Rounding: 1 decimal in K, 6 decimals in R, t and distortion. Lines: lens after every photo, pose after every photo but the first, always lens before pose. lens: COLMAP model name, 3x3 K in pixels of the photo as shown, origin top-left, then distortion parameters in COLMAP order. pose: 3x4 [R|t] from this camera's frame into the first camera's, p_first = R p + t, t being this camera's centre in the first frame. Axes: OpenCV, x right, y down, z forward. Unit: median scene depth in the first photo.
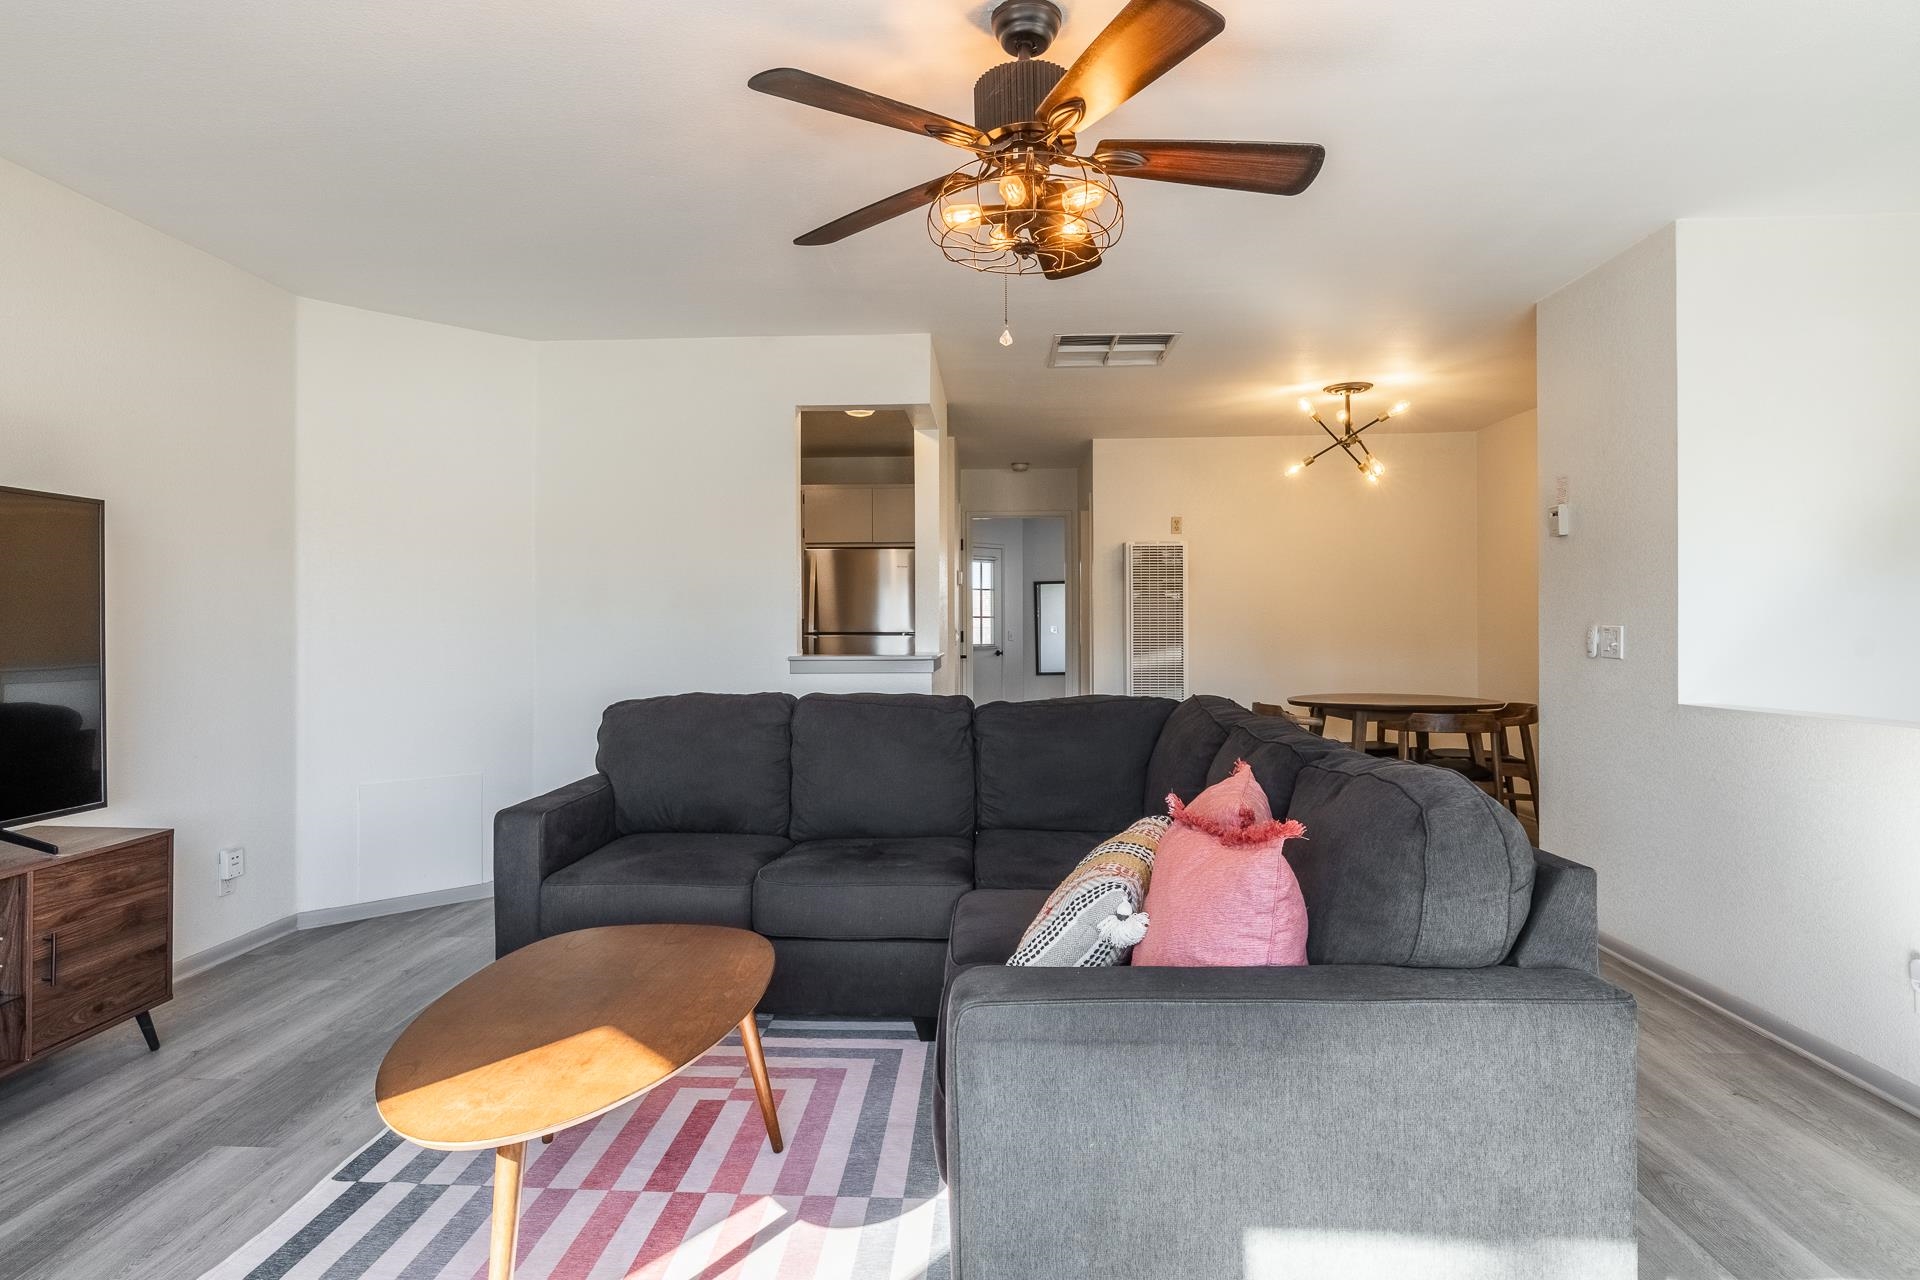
lens RADIAL K [[1019.8, 0, 960.0], [0, 1019.8, 640.0], [0, 0, 1]] dist [0.025406, -0.000230]
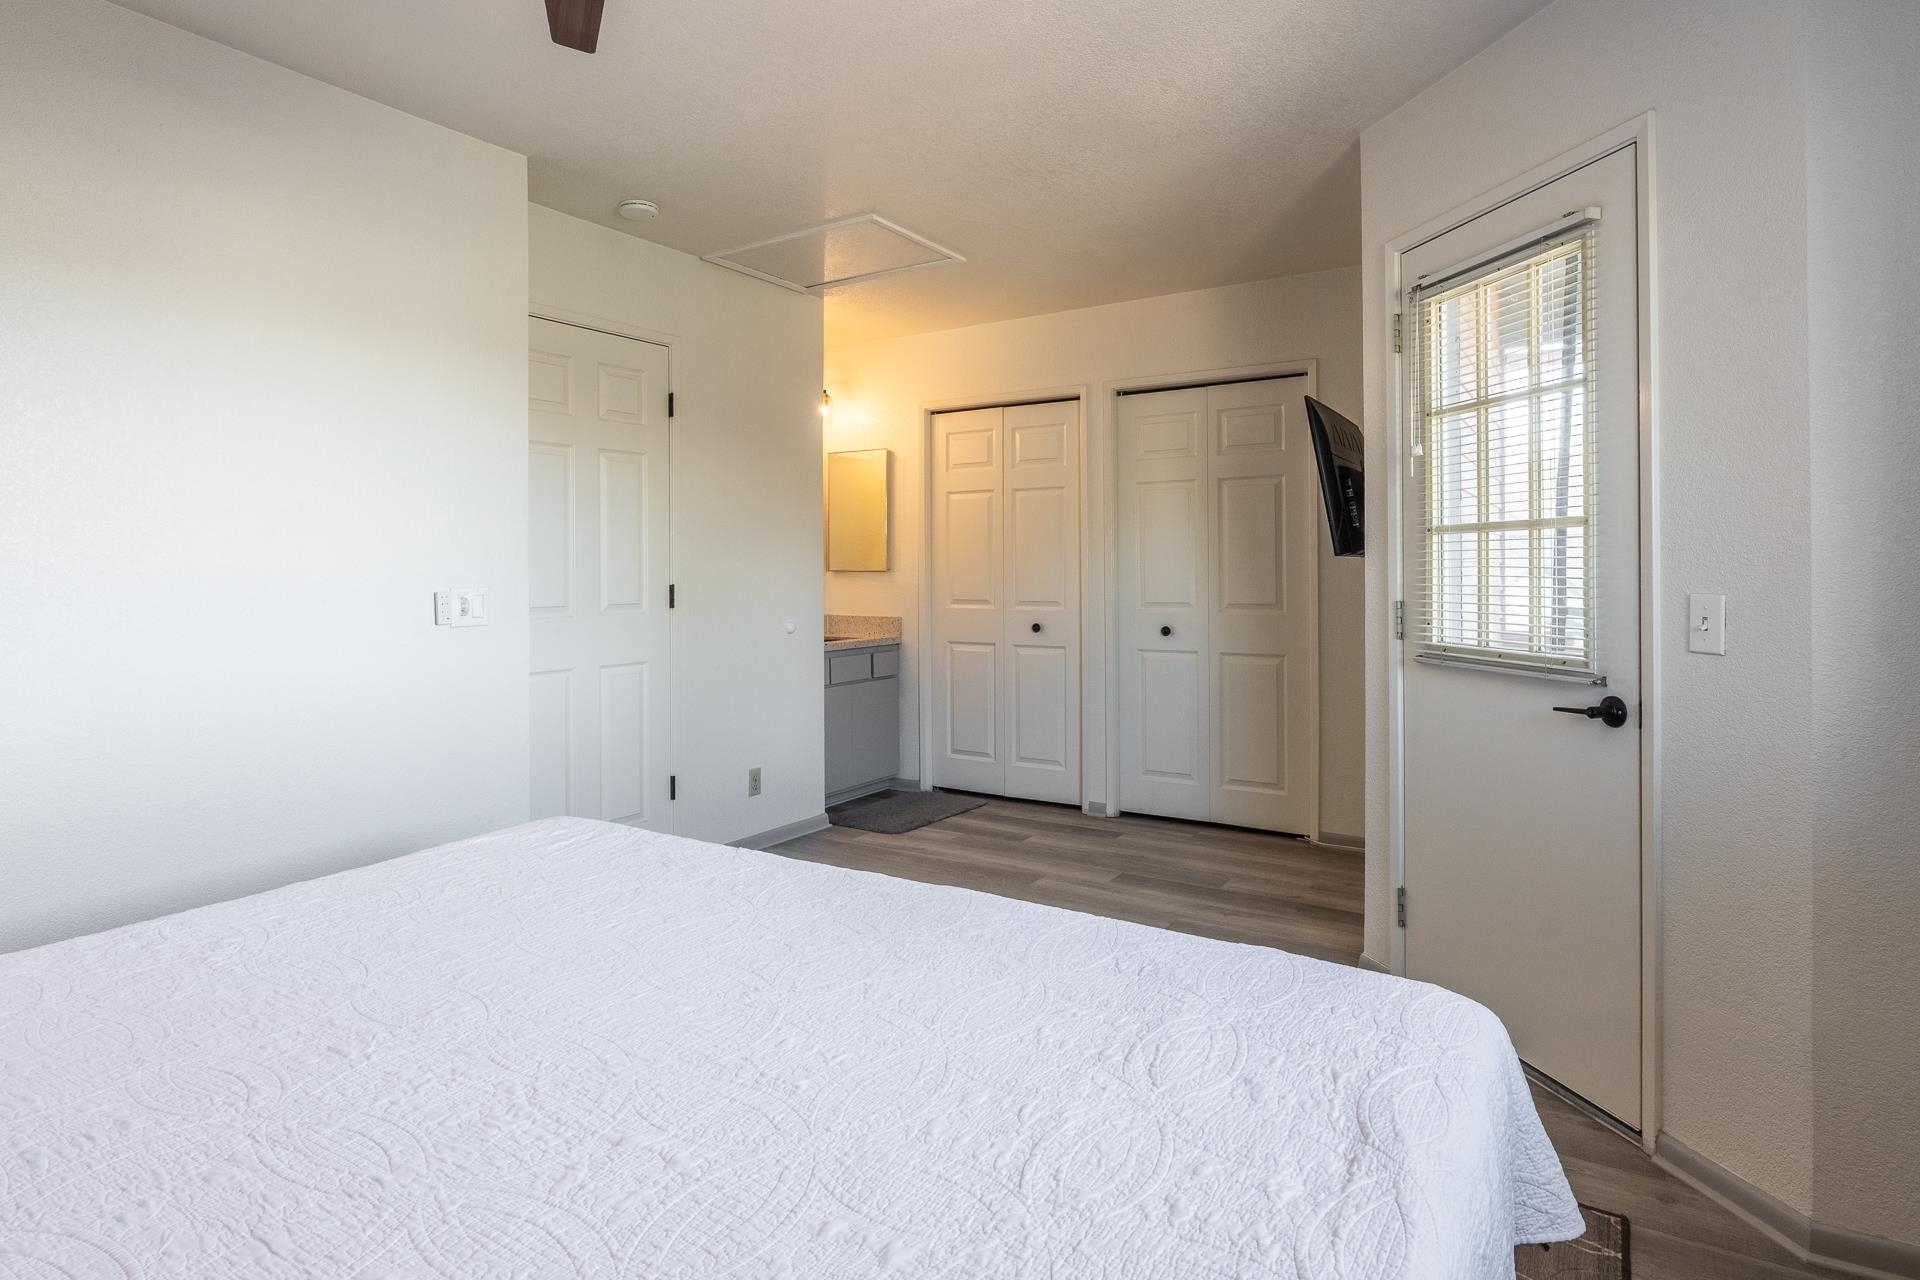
lens RADIAL K [[1019.8, 0, 960.0], [0, 1019.8, 640.0], [0, 0, 1]] dist [0.025406, -0.000230]
pose [[-0.515592, 0.056361, -0.854978, 0.541623], [-0.006168, 0.997564, 0.069480, -0.026230], [0.856812, 0.041097, -0.513989, 2.074962]]
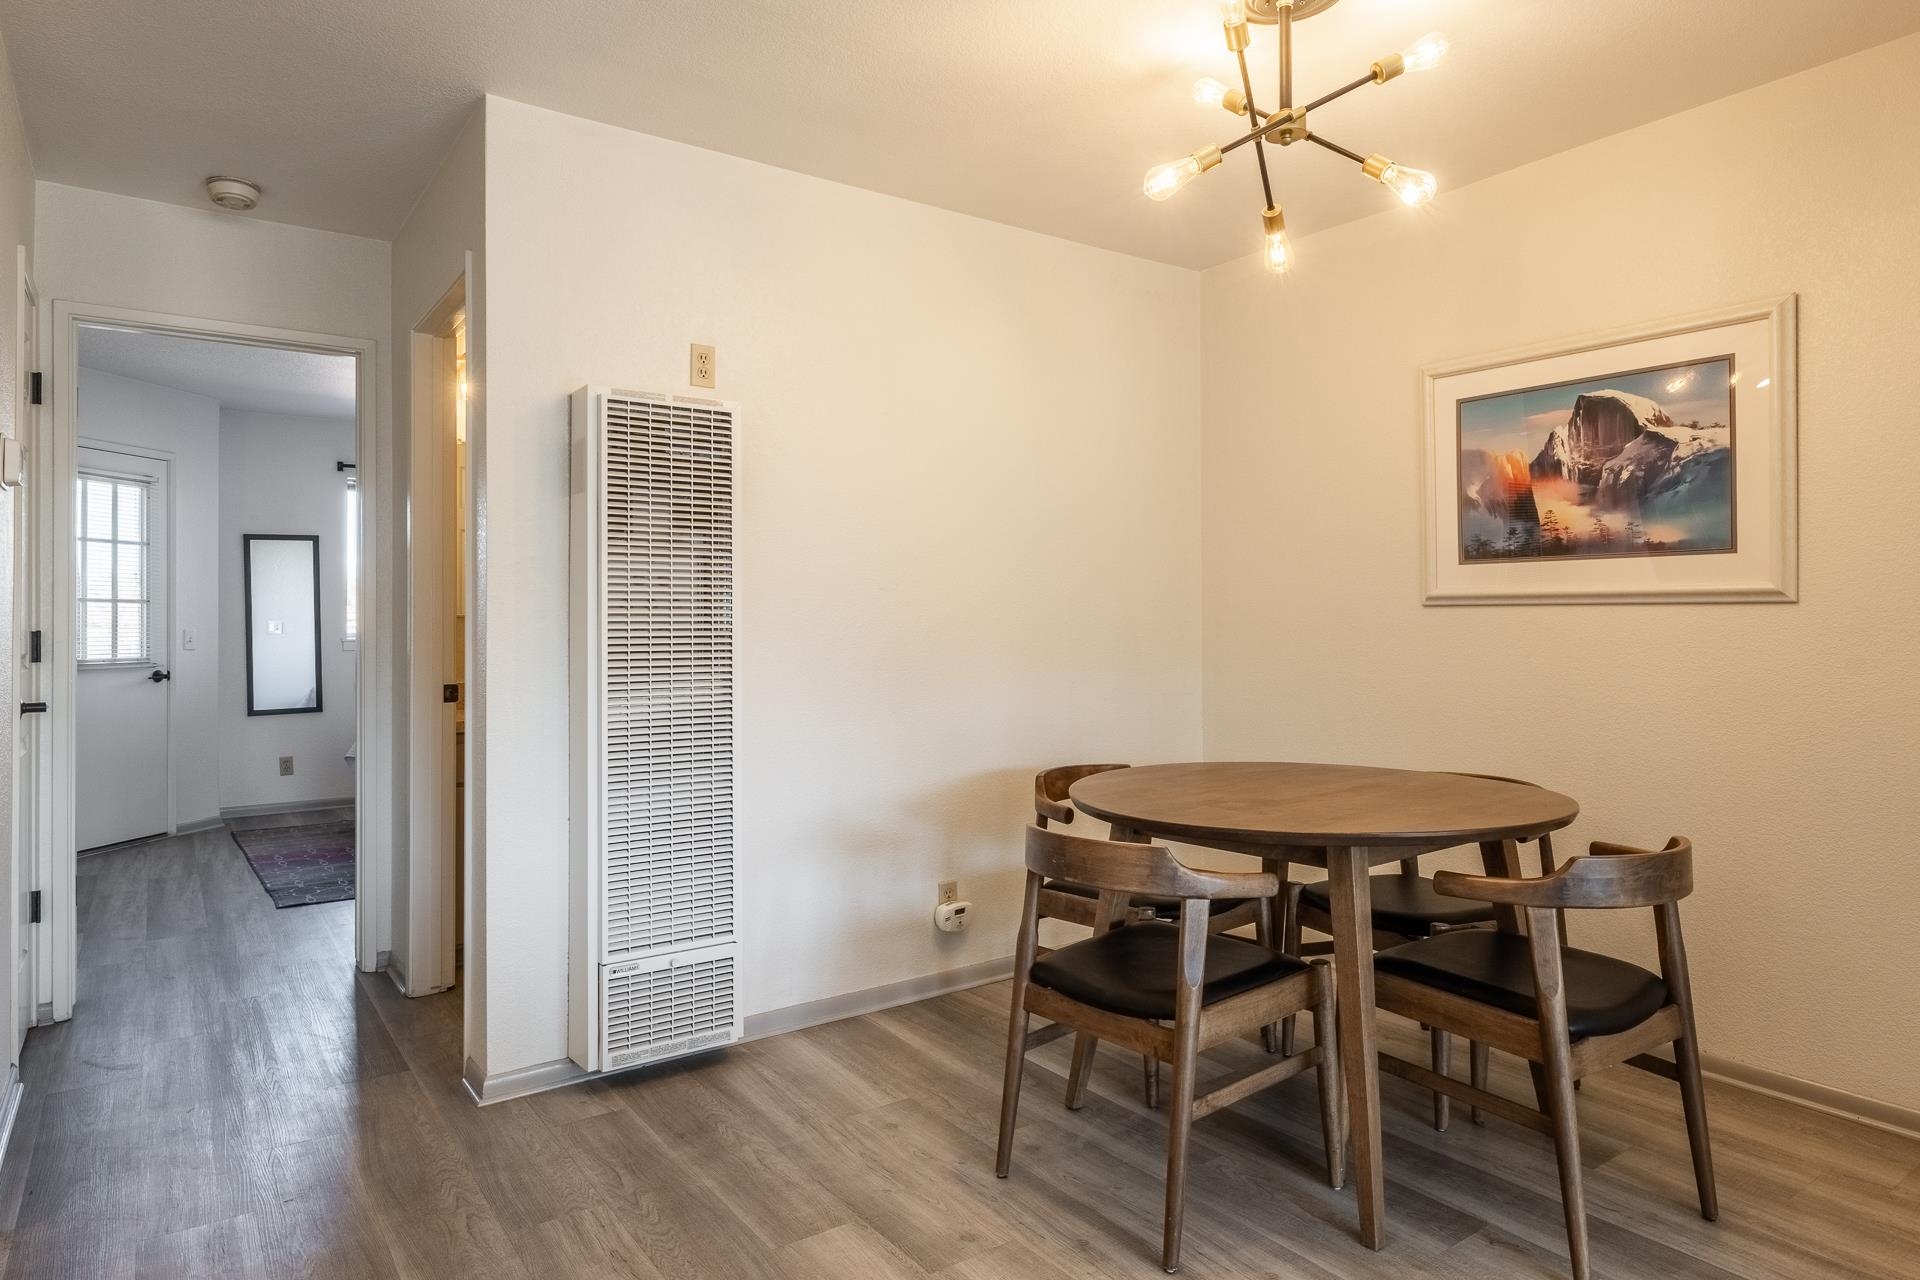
lens RADIAL K [[1130.4, 0, 948.9], [0, 1130.4, 622.4], [0, 0, 1]] dist [-0.003831, -0.000048]
pose [[0.795591, 0.002571, 0.605828, 0.024758], [0.006882, 0.999888, -0.013281, -0.006126], [-0.605794, 0.014735, 0.795485, 0.733424]]
